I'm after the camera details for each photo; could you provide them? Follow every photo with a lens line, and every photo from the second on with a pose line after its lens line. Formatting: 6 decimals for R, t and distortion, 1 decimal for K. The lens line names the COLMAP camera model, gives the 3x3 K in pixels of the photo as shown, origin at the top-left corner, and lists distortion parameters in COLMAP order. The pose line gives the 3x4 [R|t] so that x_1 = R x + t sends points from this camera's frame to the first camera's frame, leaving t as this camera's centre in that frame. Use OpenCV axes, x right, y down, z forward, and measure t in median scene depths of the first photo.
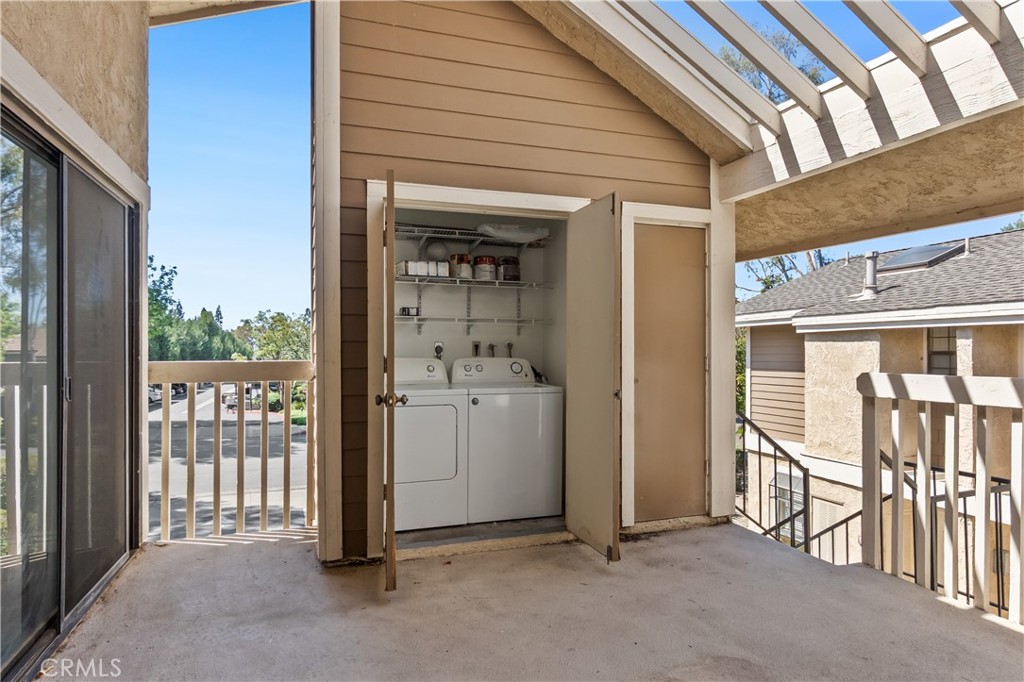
lens RADIAL K [[579.6, 0, 511.5], [0, 579.6, 347.5], [0, 0, 1]] dist [-0.004084, 0.001494]
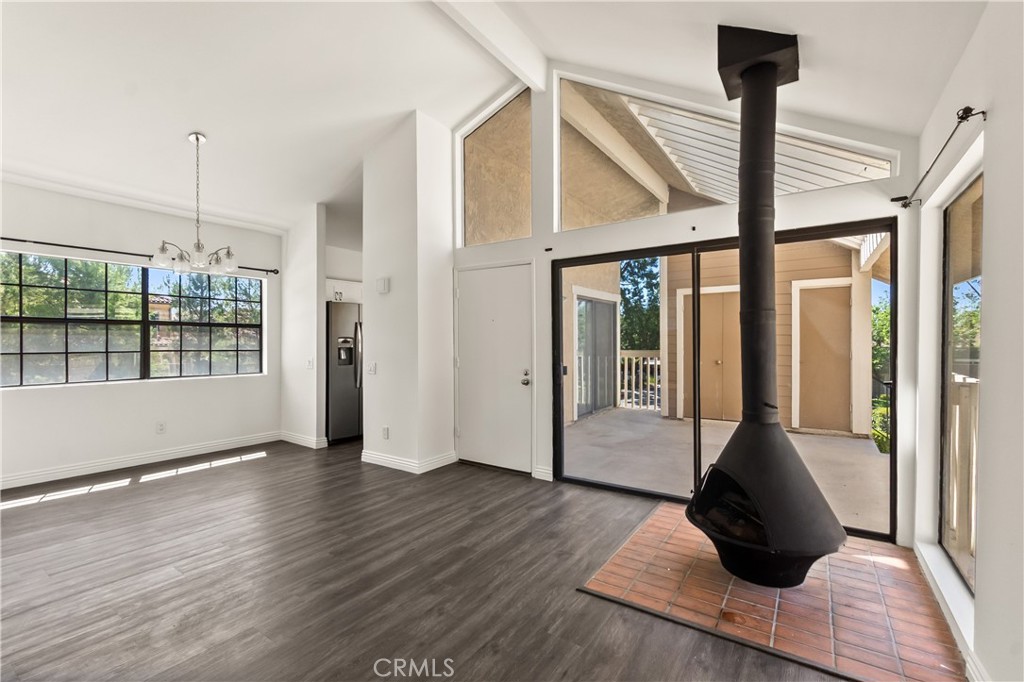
lens RADIAL K [[453.1, 0, 510.9], [0, 453.1, 343.2], [0, 0, 1]] dist [-0.000505, 0.000464]
pose [[0.597743, 0.002059, -0.801685, 0.950438], [0.004212, 0.999975, 0.005709, -0.028485], [0.801677, -0.006789, 0.597719, -0.912993]]
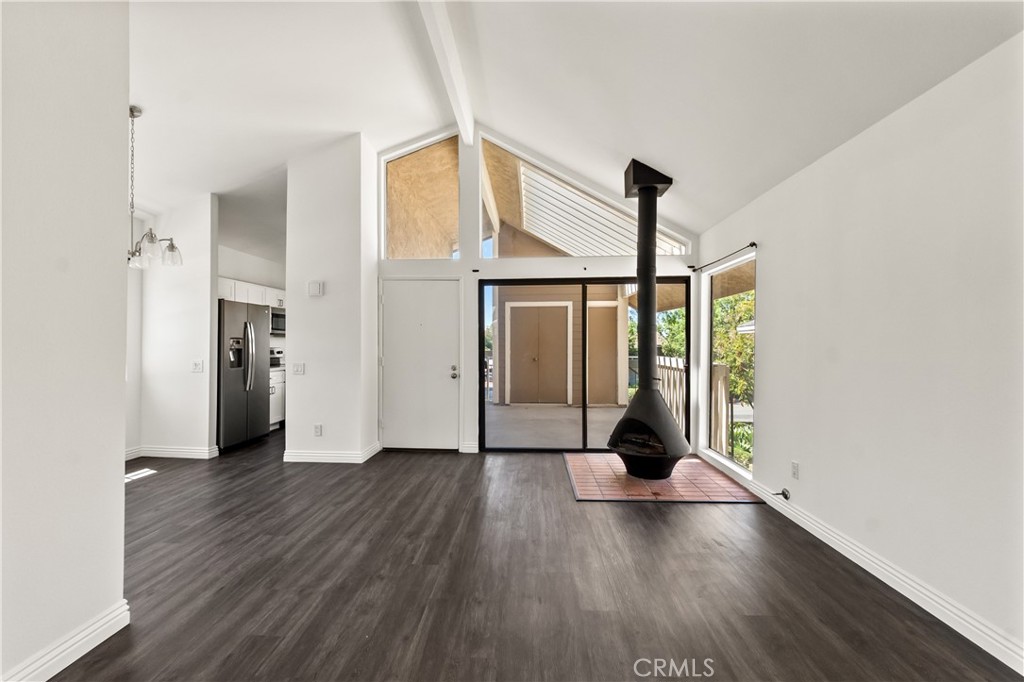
lens RADIAL K [[442.5, 0, 508.7], [0, 442.5, 341.2], [0, 0, 1]] dist [-0.002841, 0.000003]
pose [[0.925953, -0.000754, -0.377637, 0.732713], [-0.000008, 0.999998, -0.002018, -0.028598], [0.377638, 0.001871, 0.925951, -1.407313]]
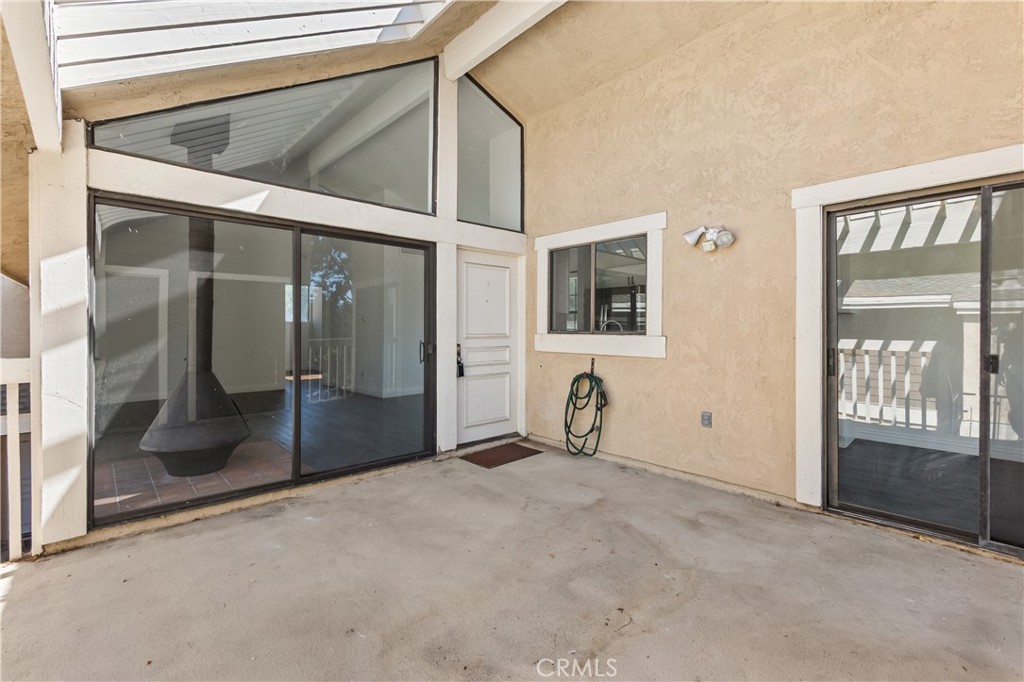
lens RADIAL K [[453.8, 0, 510.8], [0, 453.8, 327.6], [0, 0, 1]] dist [0.000988, 0.000159]
pose [[-0.918128, 0.000755, -0.396284, 0.401555], [0.001573, 0.999997, -0.001740, -0.006857], [0.396281, -0.002221, -0.918126, 0.962479]]
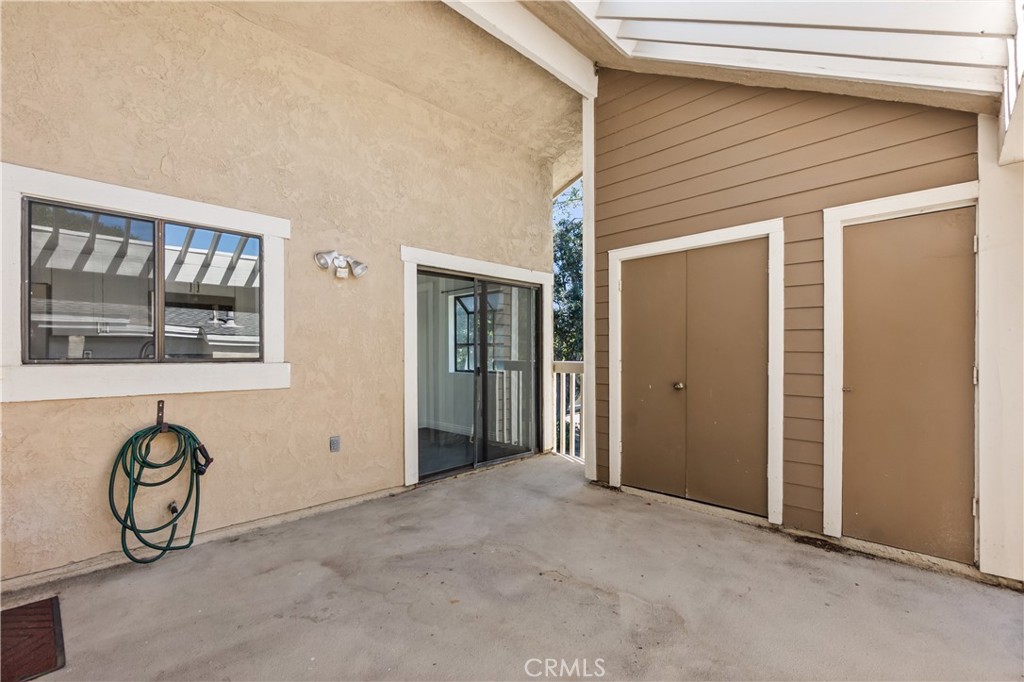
lens RADIAL K [[449.9, 0, 505.7], [0, 449.9, 354.9], [0, 0, 1]] dist [-0.003138, -0.000014]
pose [[0.437160, 0.003635, -0.899376, 0.655516], [0.003433, 0.999978, 0.005710, -0.007084], [0.899377, -0.005584, 0.437138, 0.167018]]
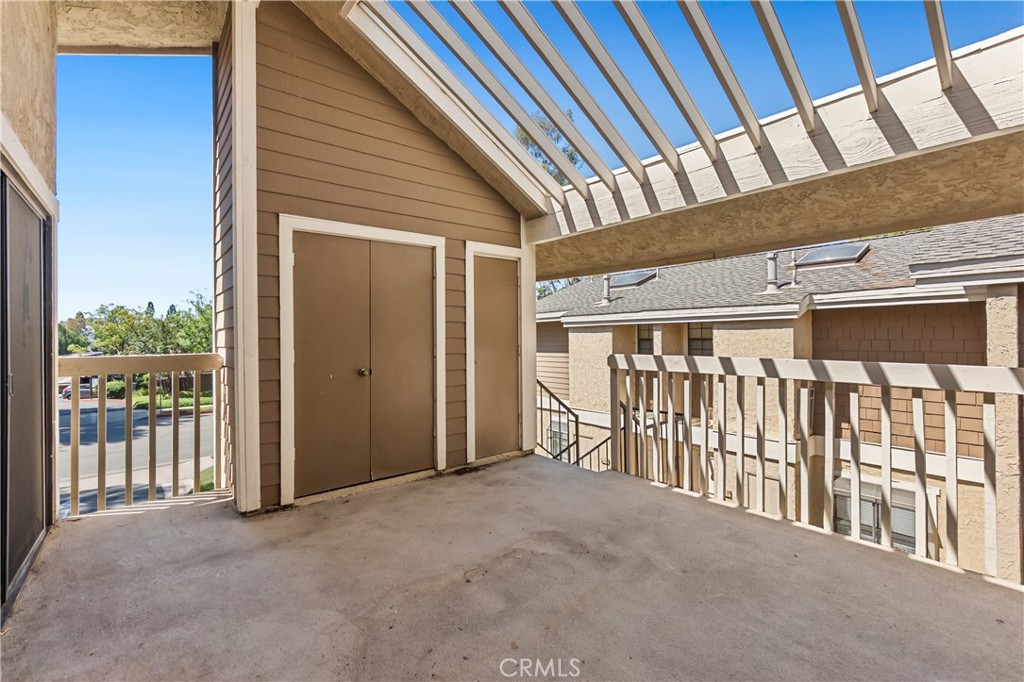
lens RADIAL K [[443.3, 0, 506.0], [0, 443.3, 335.3], [0, 0, 1]] dist [-0.002339, -0.000007]
pose [[0.942165, -0.006375, 0.335090, -0.090985], [0.006877, 0.999976, -0.000313, -0.011563], [-0.335080, 0.002599, 0.942186, -0.088262]]
